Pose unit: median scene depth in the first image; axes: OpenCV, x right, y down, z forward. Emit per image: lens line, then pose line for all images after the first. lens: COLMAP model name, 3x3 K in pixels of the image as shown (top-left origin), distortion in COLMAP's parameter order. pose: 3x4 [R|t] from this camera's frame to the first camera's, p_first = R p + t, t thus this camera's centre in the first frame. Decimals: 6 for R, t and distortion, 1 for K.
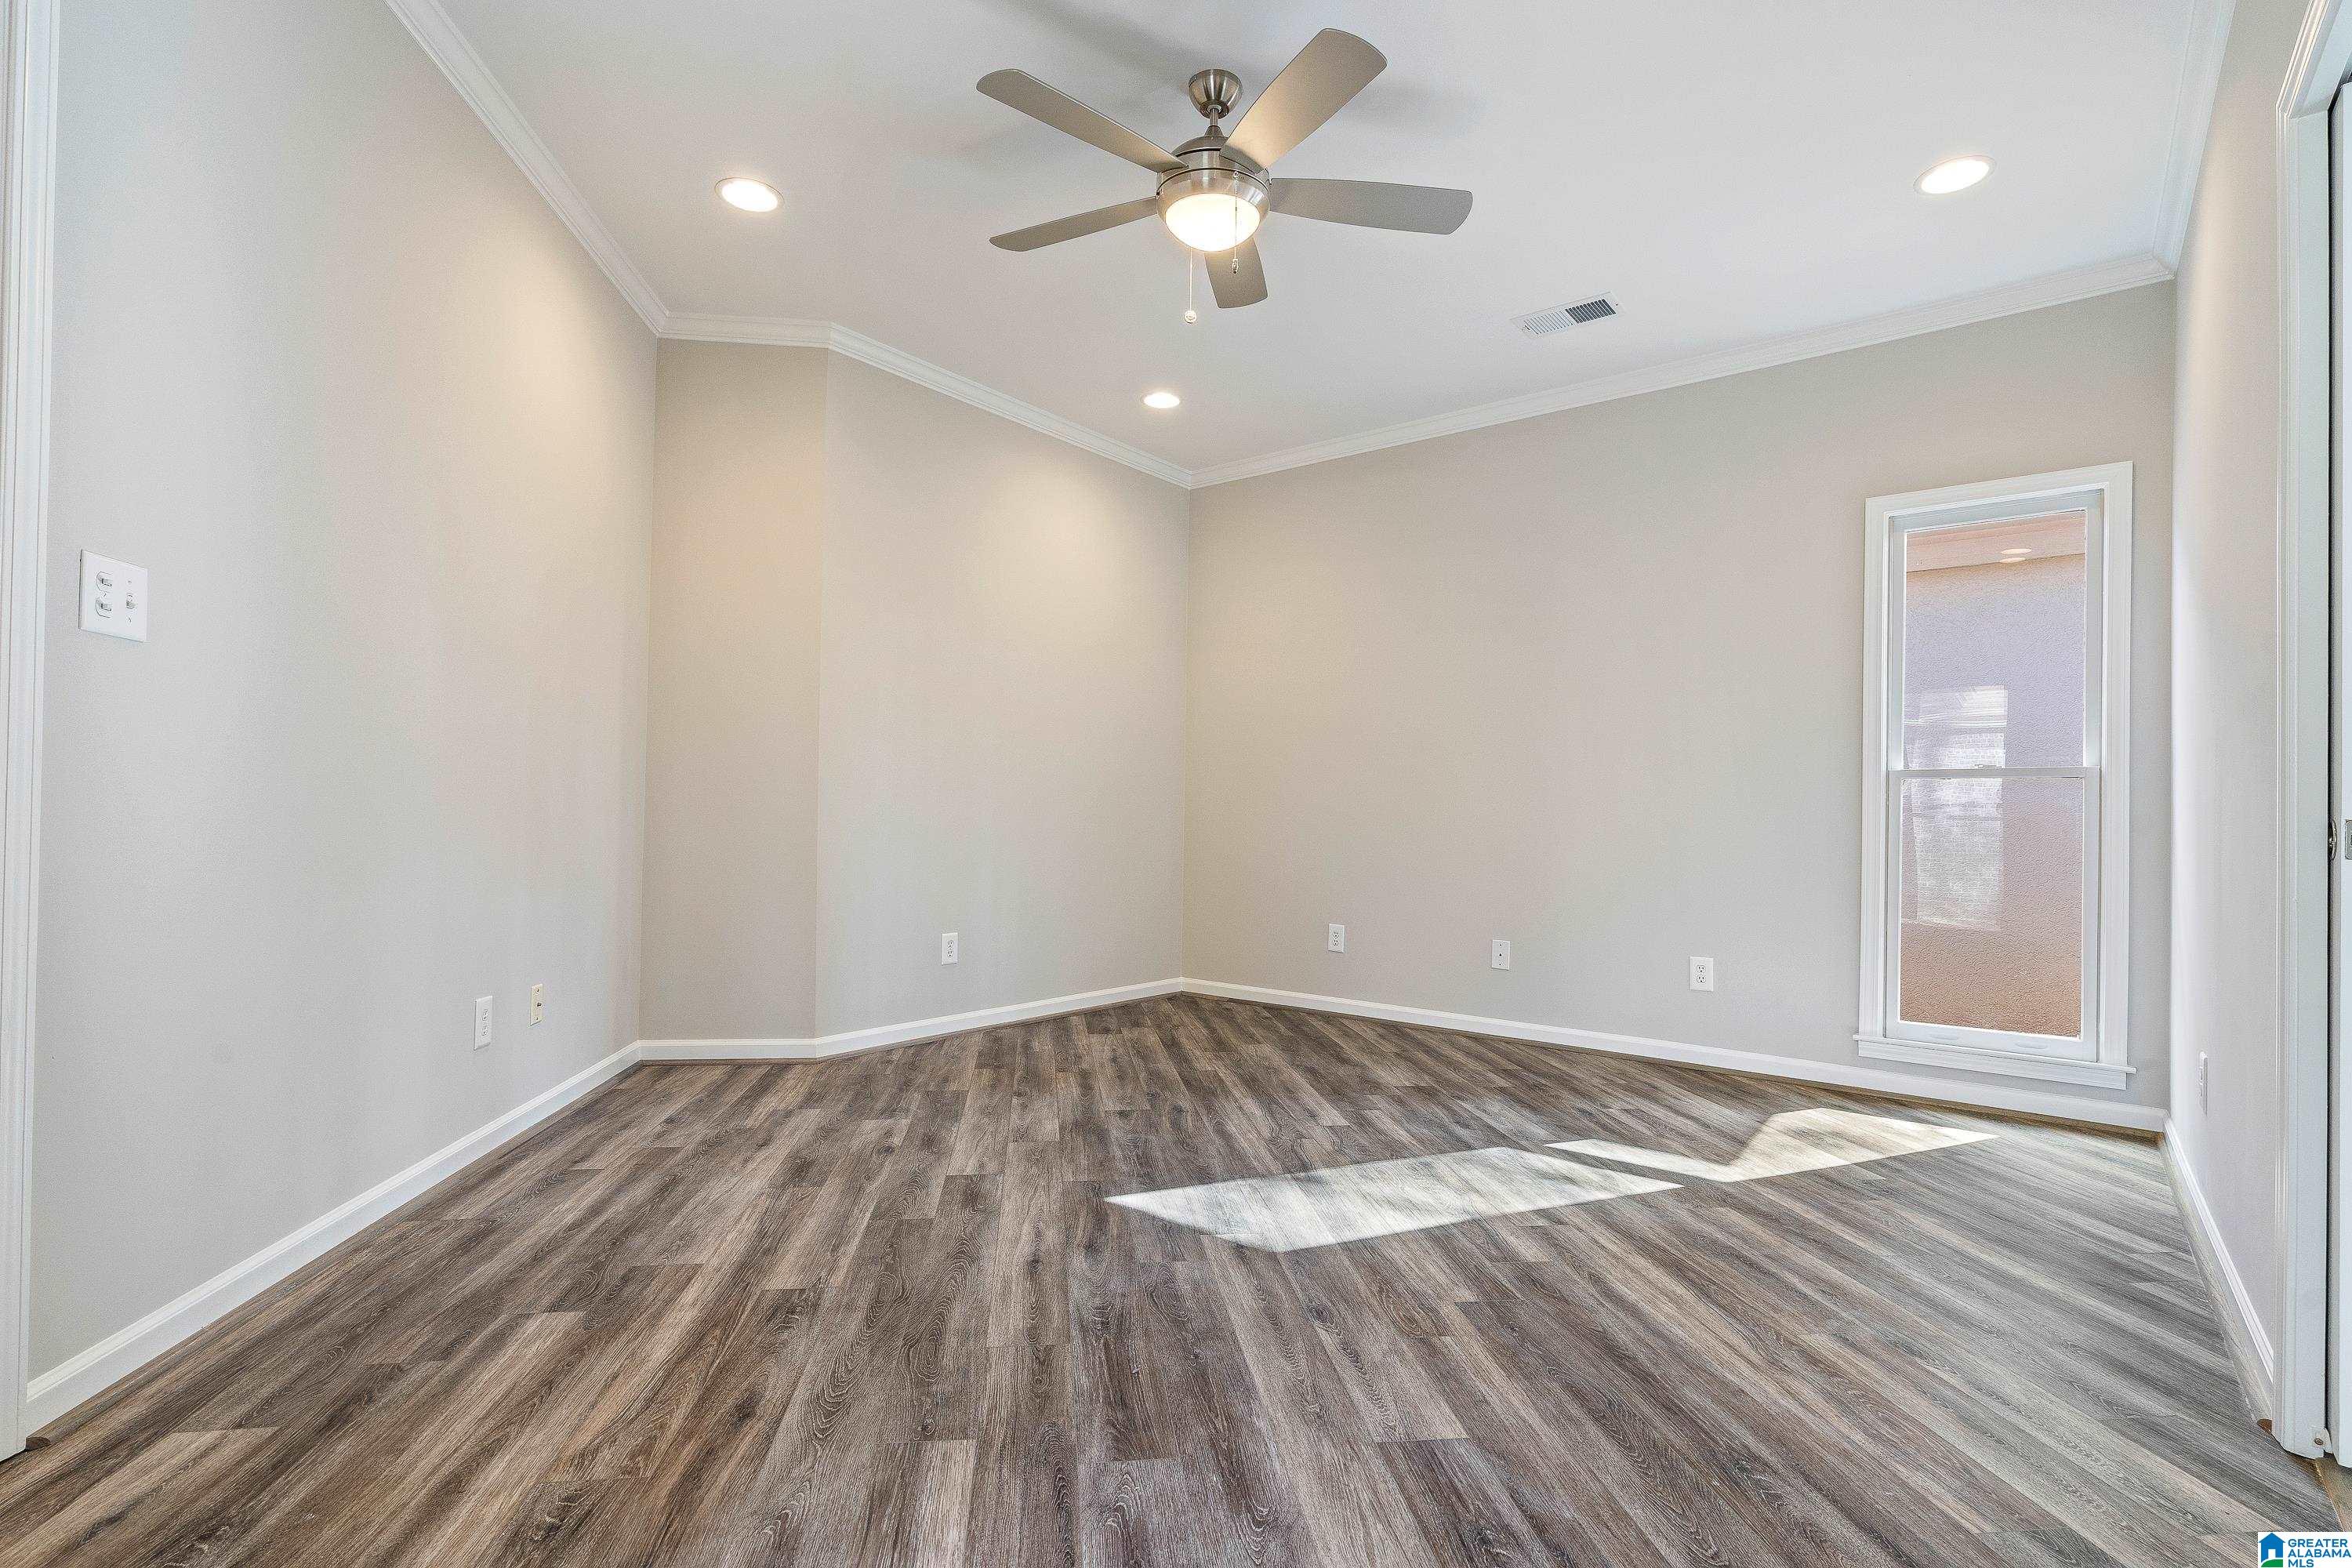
lens RADIAL K [[1080.2, 0, 1175.7], [0, 1080.2, 797.7], [0, 0, 1]] dist [-0.001854, -0.000145]
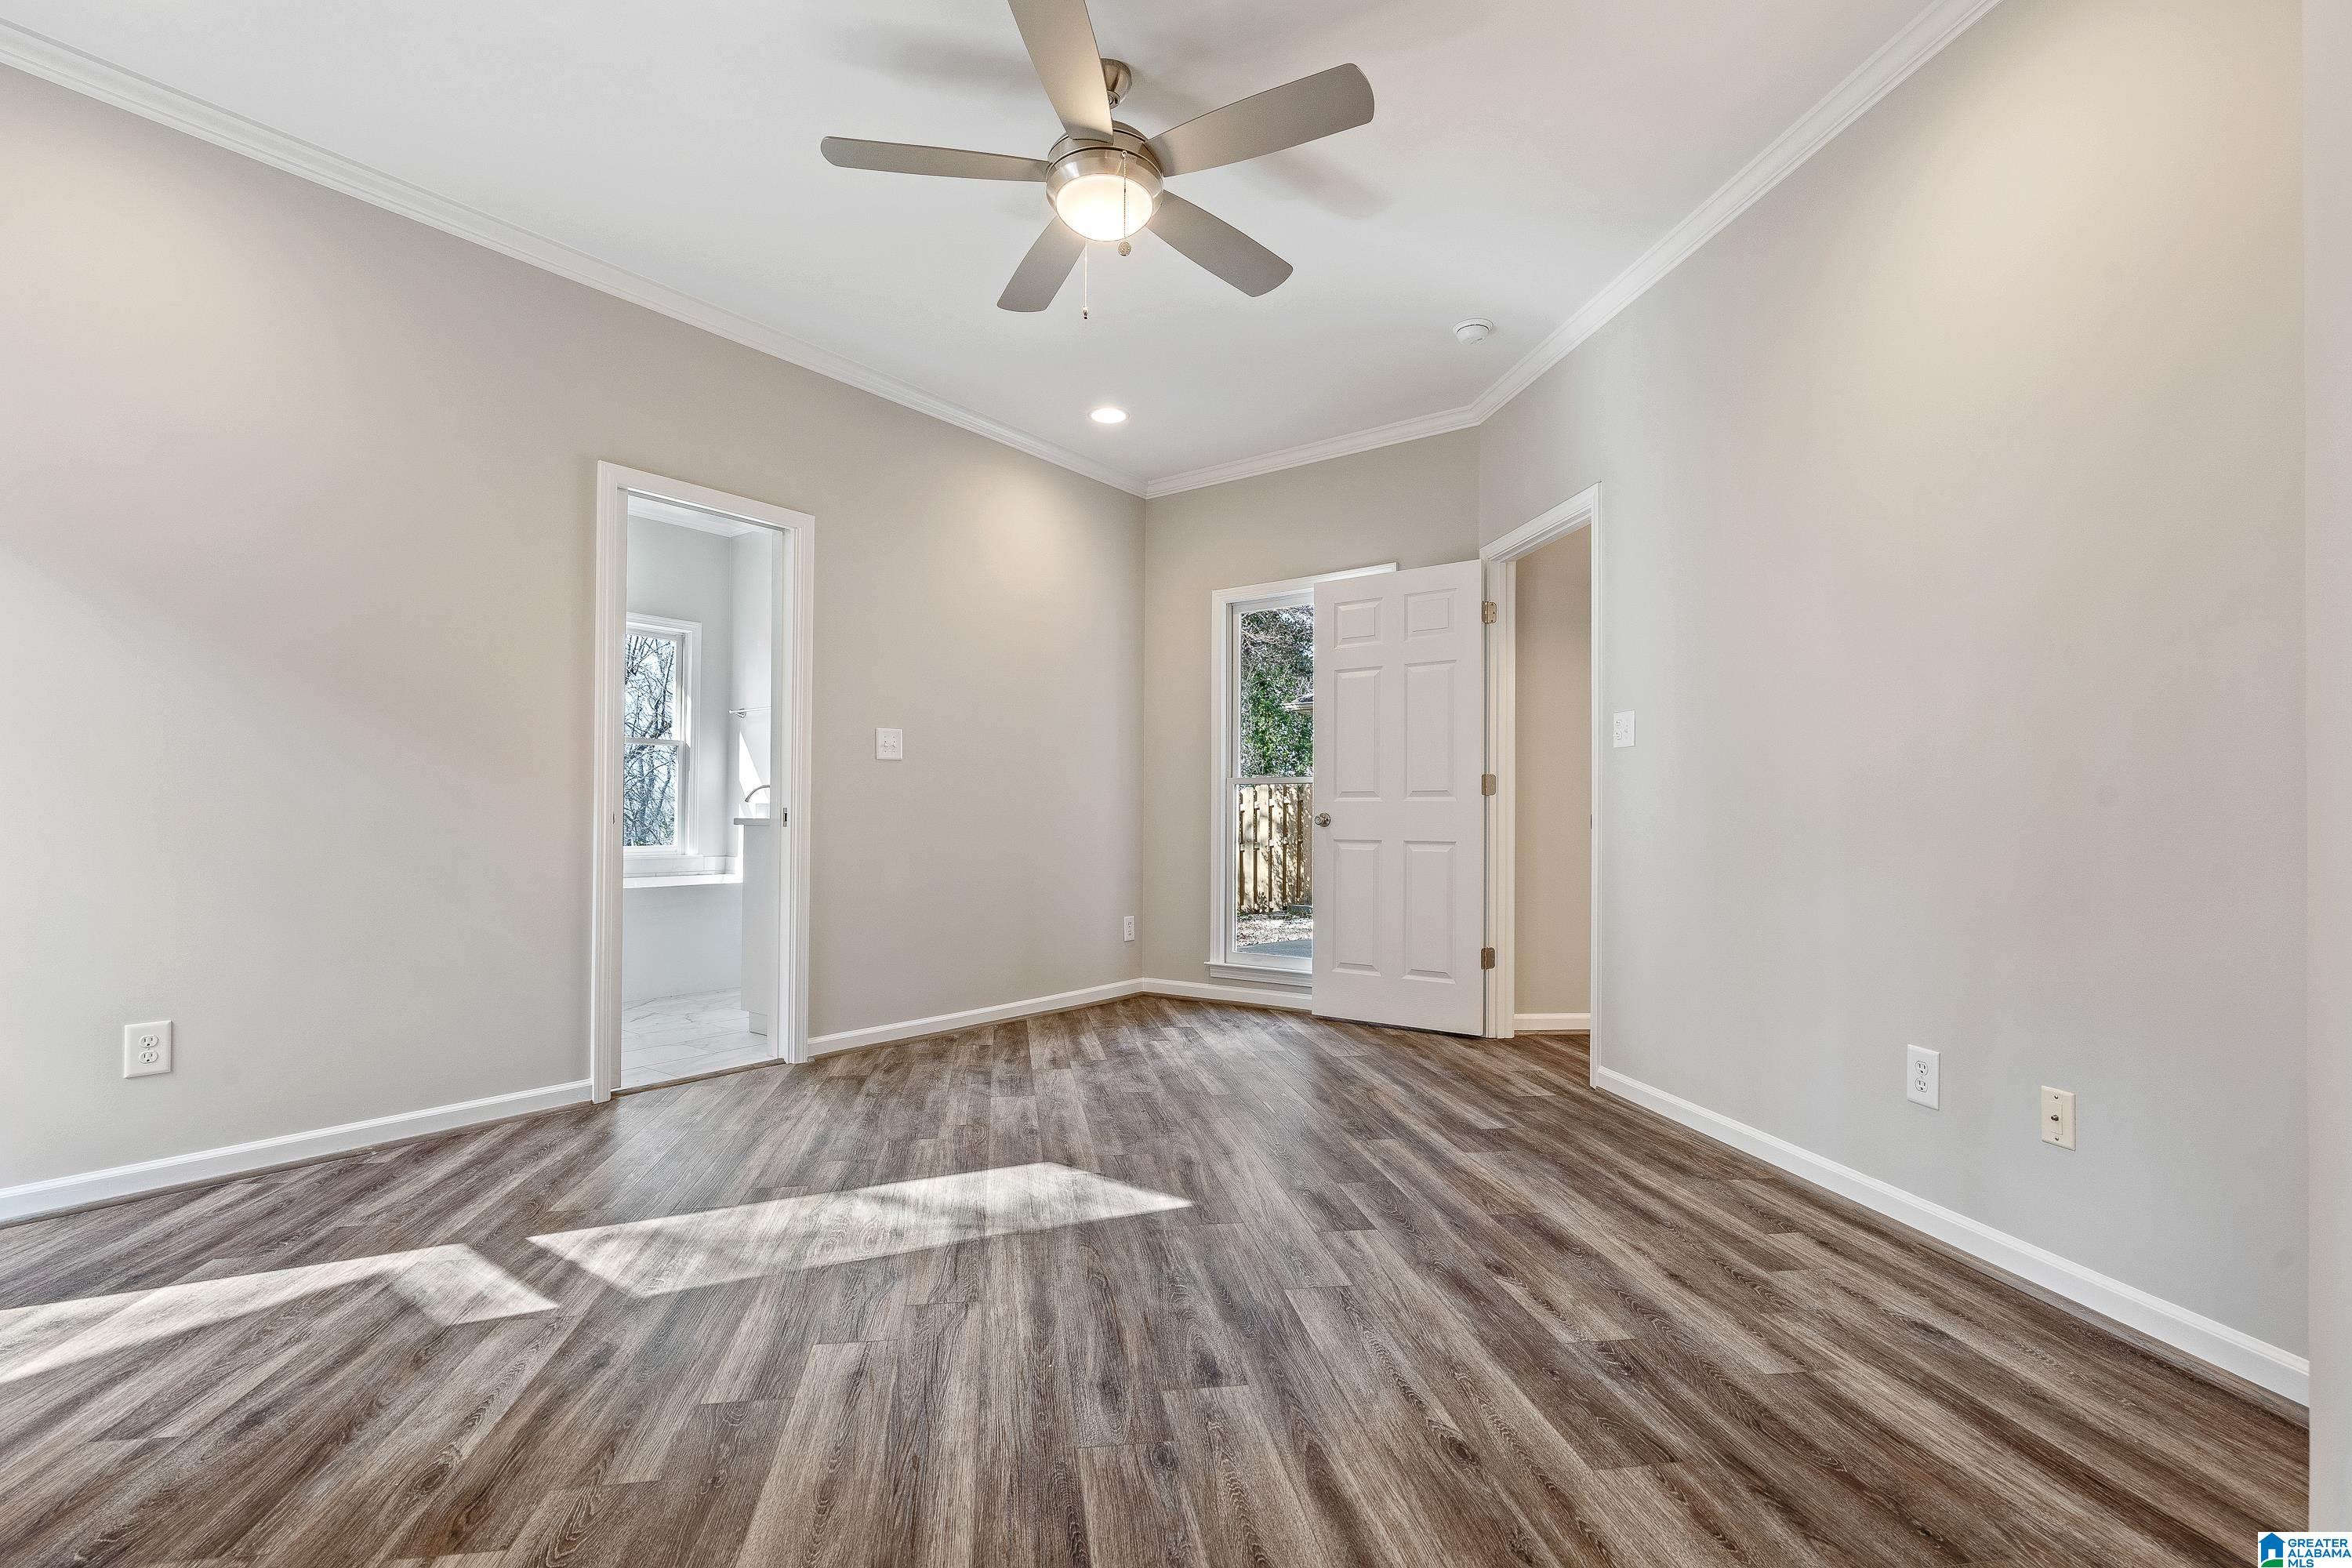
lens RADIAL K [[1080.2, 0, 1175.8], [0, 1080.2, 796.8], [0, 0, 1]] dist [-0.001854, -0.000145]
pose [[-0.998964, -0.024271, -0.038487, -0.003687], [-0.022794, 0.999004, -0.038367, 0.030417], [0.039380, -0.037450, -0.998522, 1.850983]]
